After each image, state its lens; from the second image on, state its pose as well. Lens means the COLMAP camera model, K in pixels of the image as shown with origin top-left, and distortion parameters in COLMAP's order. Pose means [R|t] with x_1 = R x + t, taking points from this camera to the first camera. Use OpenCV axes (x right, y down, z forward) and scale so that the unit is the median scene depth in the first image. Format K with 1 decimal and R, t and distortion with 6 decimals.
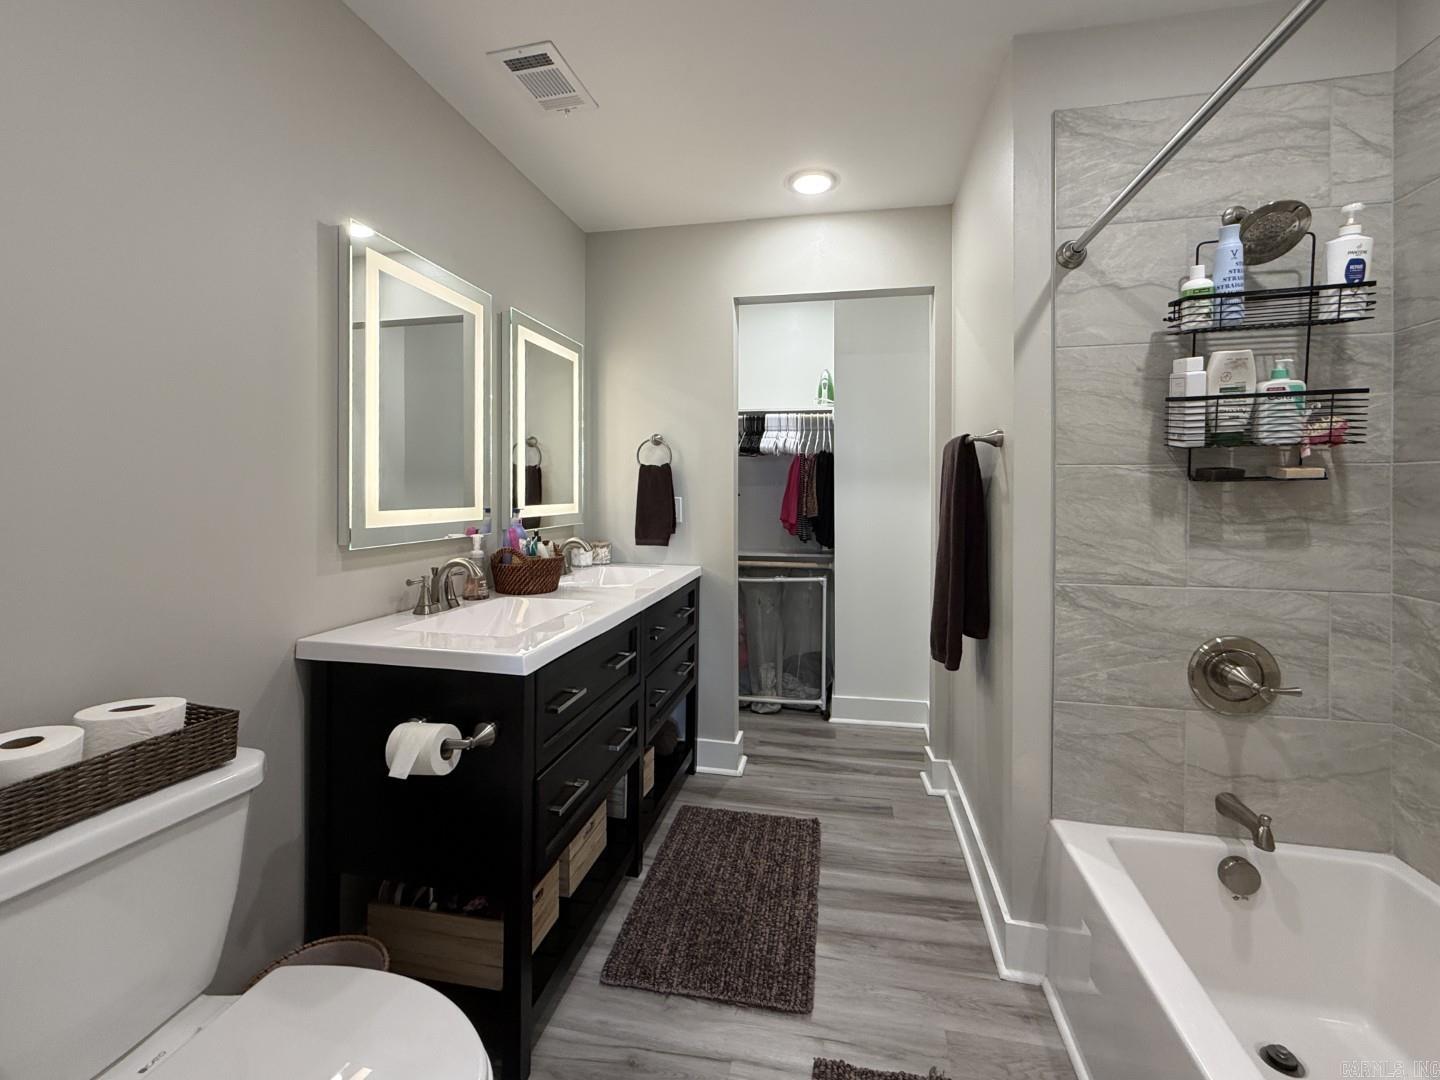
lens RADIAL K [[600.8, 0, 736.4], [0, 600.8, 474.2], [0, 0, 1]] dist [-0.002134, 0.000298]
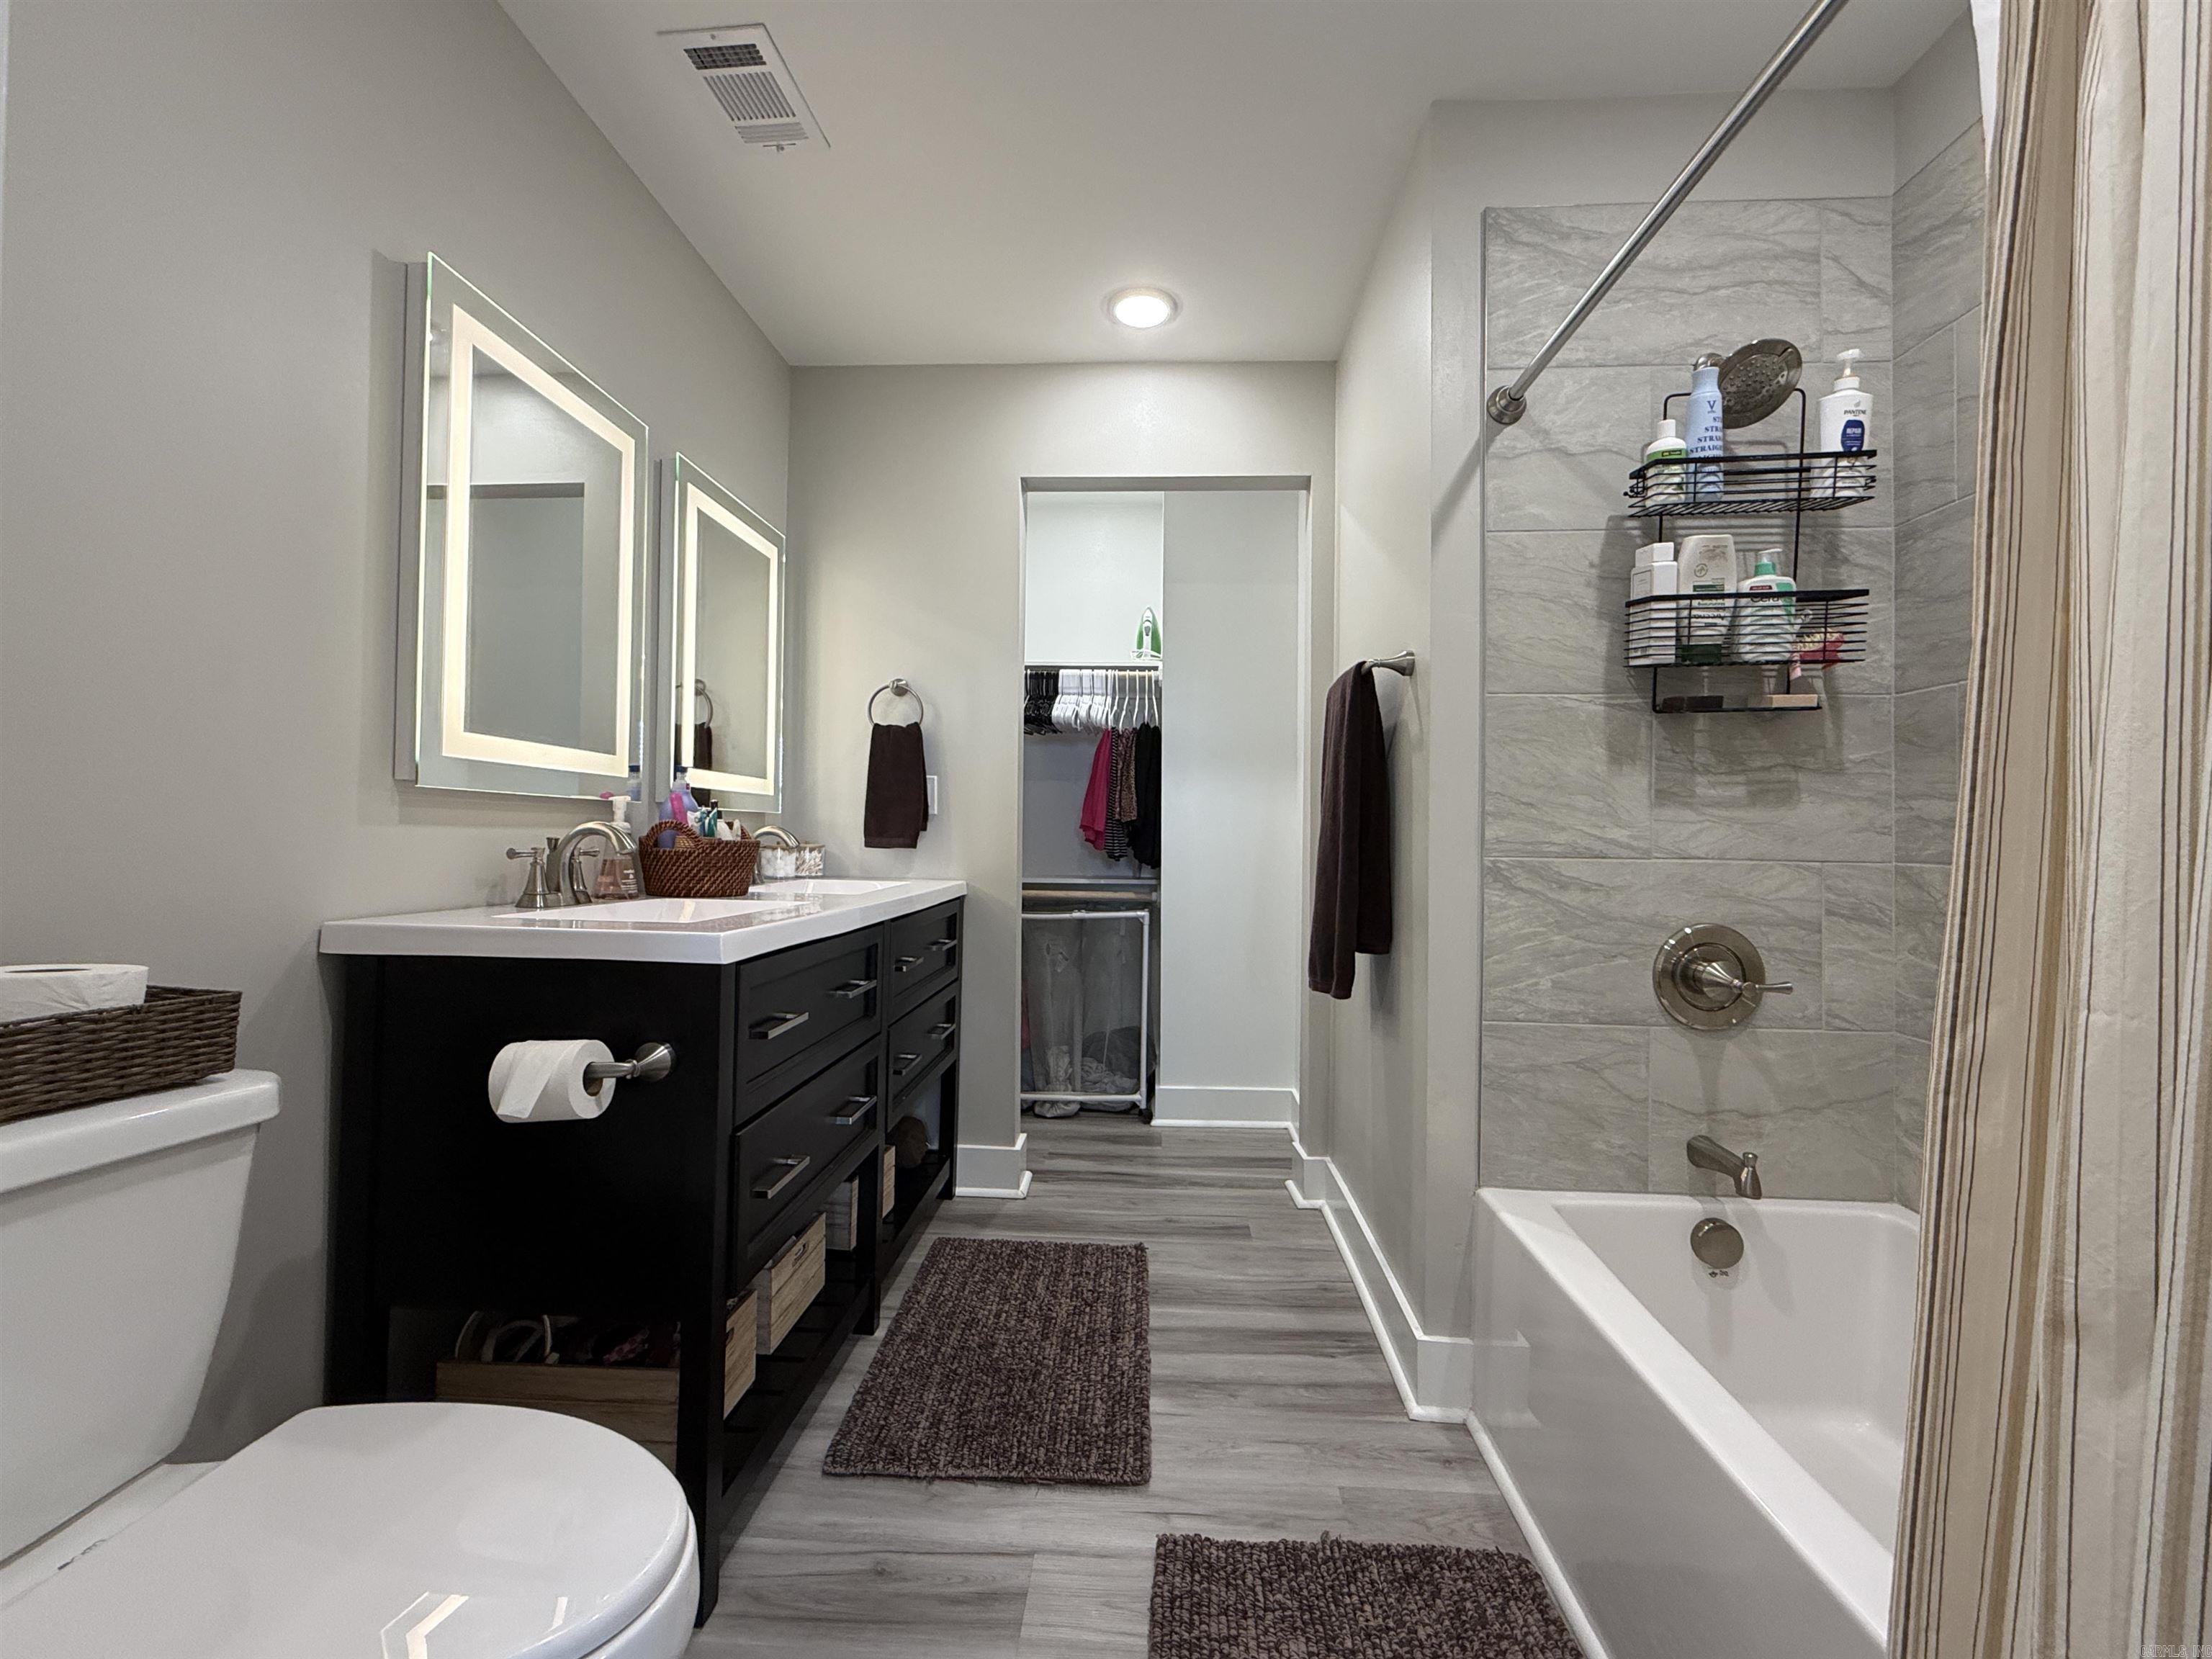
lens RADIAL K [[922.8, 0, 1101.7], [0, 922.8, 848.9], [0, 0, 1]] dist [-0.002134, 0.000298]
pose [[0.990002, 0.011525, 0.140583, -0.079301], [-0.009269, 0.999818, -0.016690, 0.195514], [-0.140749, 0.015220, 0.989928, -0.030674]]
